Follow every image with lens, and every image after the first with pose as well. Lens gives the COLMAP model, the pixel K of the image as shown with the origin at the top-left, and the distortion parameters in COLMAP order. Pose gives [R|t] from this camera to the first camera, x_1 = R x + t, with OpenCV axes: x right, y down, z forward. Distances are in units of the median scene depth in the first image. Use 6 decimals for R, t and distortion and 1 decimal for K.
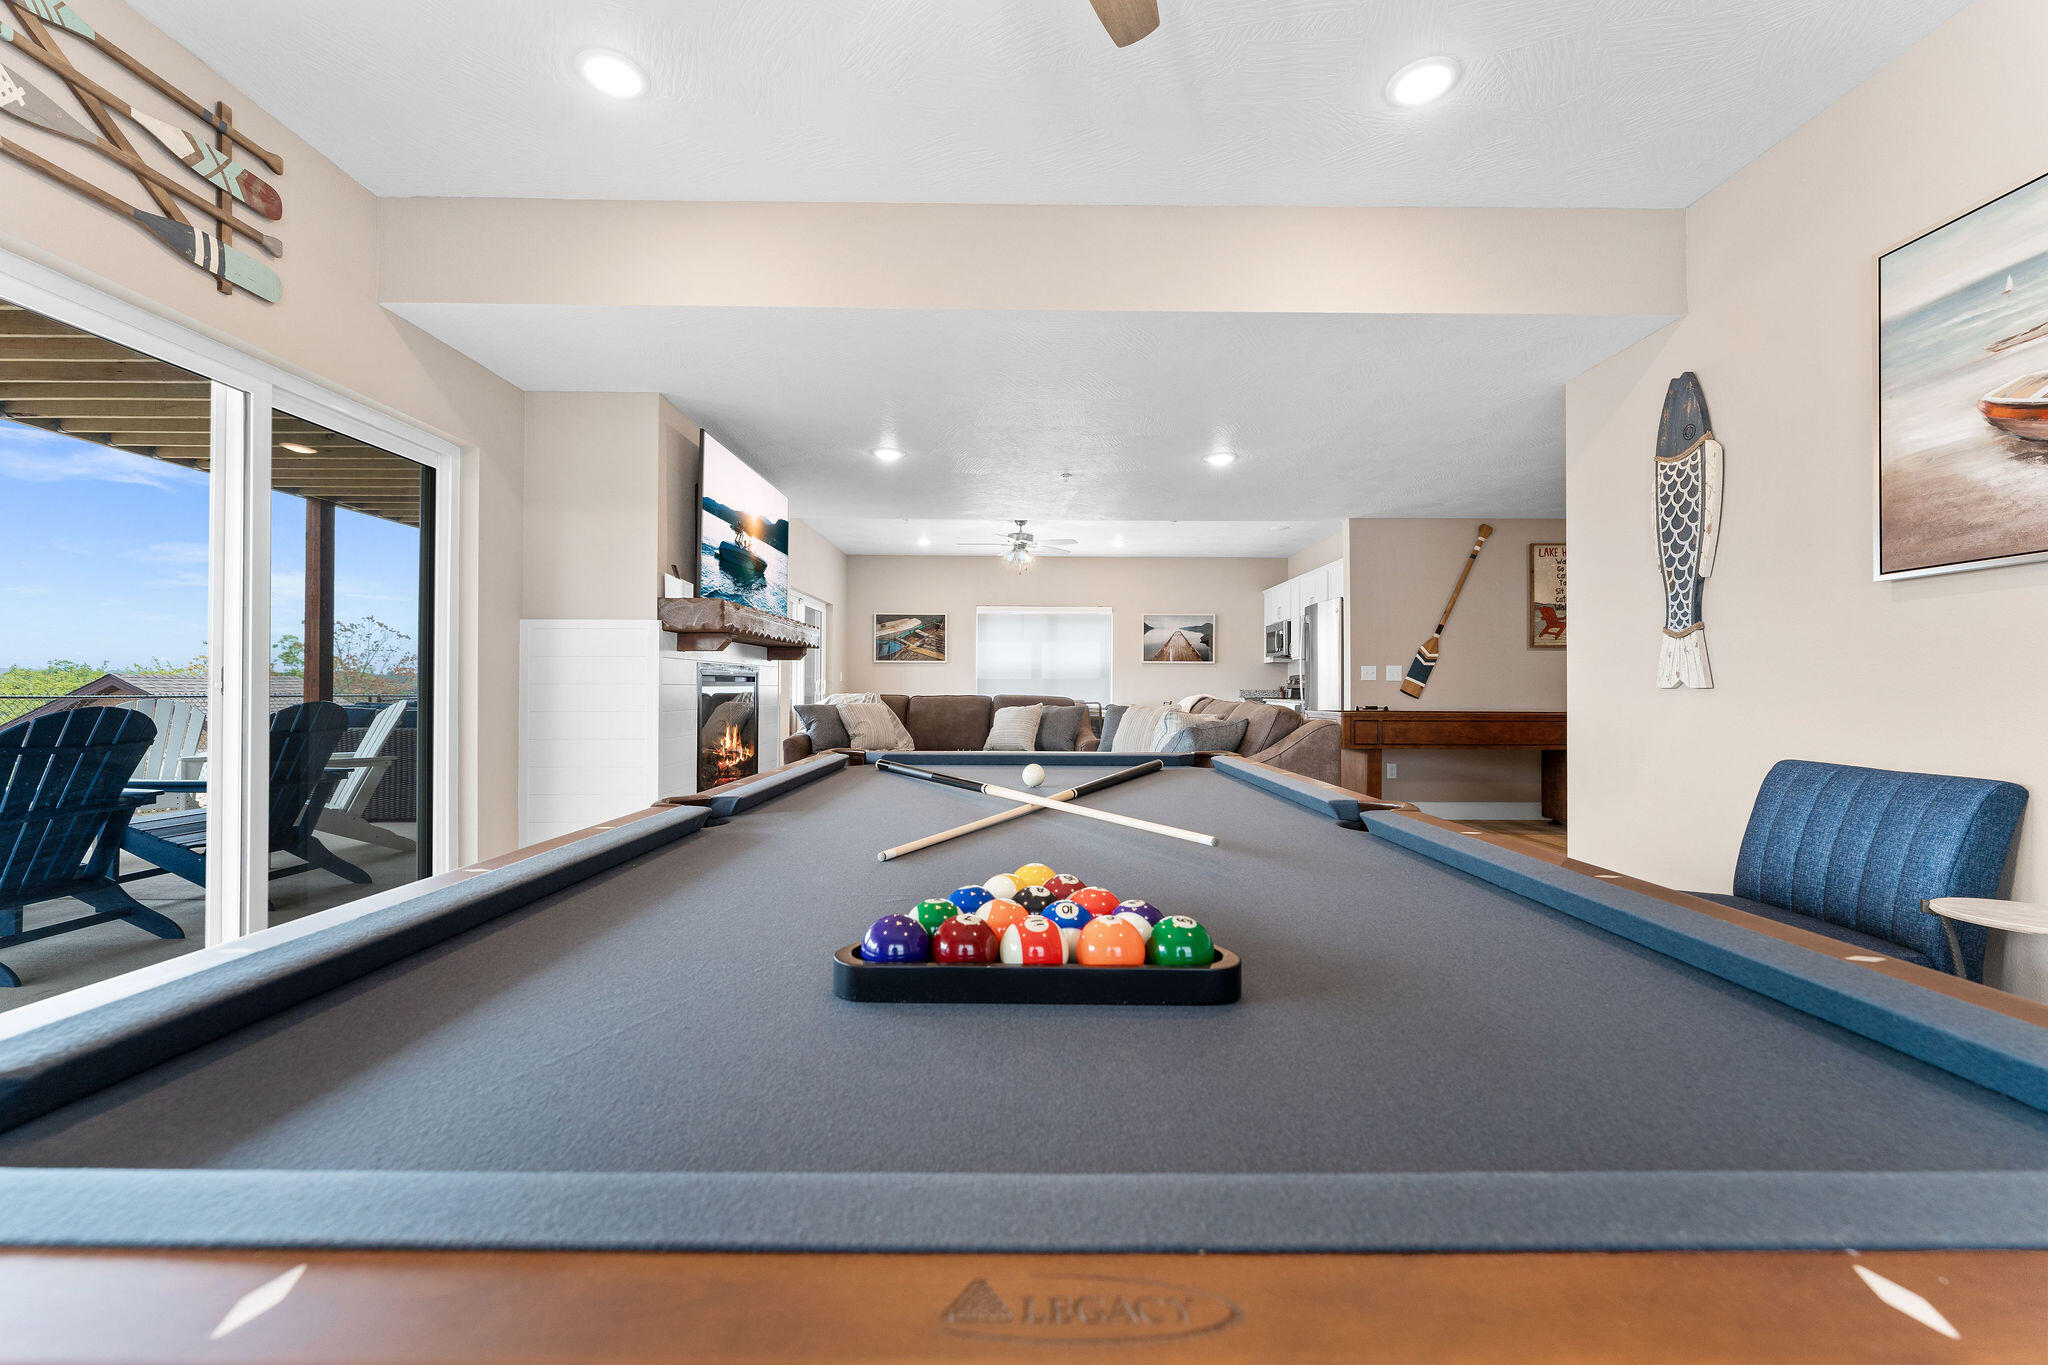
lens RADIAL K [[814.3, 0, 1019.1], [0, 814.3, 688.0], [0, 0, 1]] dist [0.000927, 0.000446]
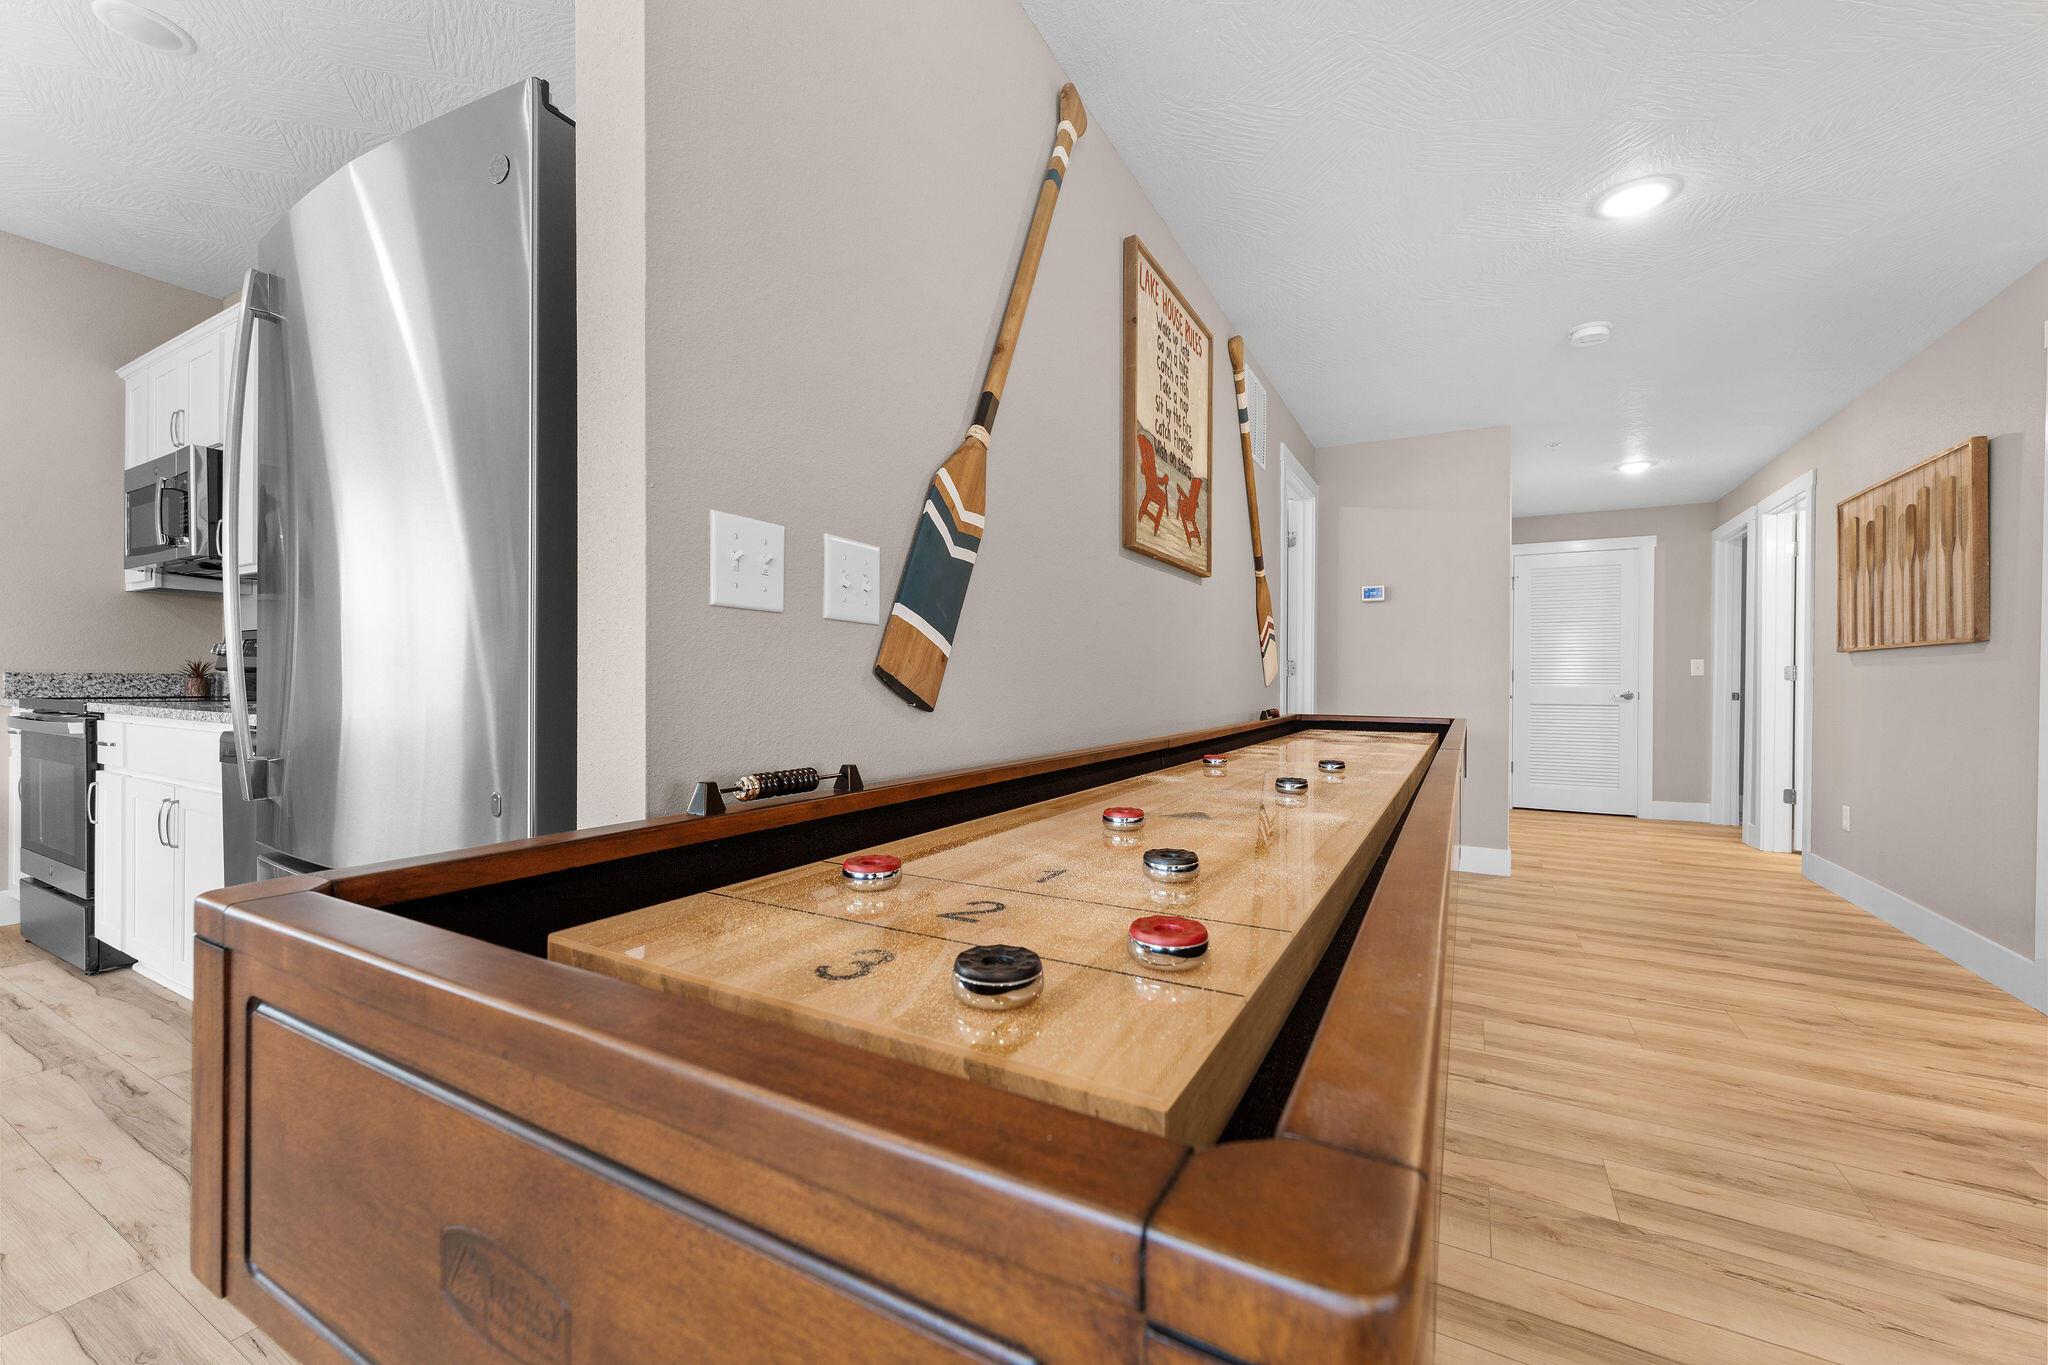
lens RADIAL K [[814.3, 0, 1016.8], [0, 814.3, 686.7], [0, 0, 1]] dist [0.000927, 0.000446]
pose [[0.492768, -0.000556, 0.870160, 0.319146], [-0.007694, 0.999958, 0.004996, 0.005027], [-0.870127, -0.009156, 0.492743, 0.876623]]
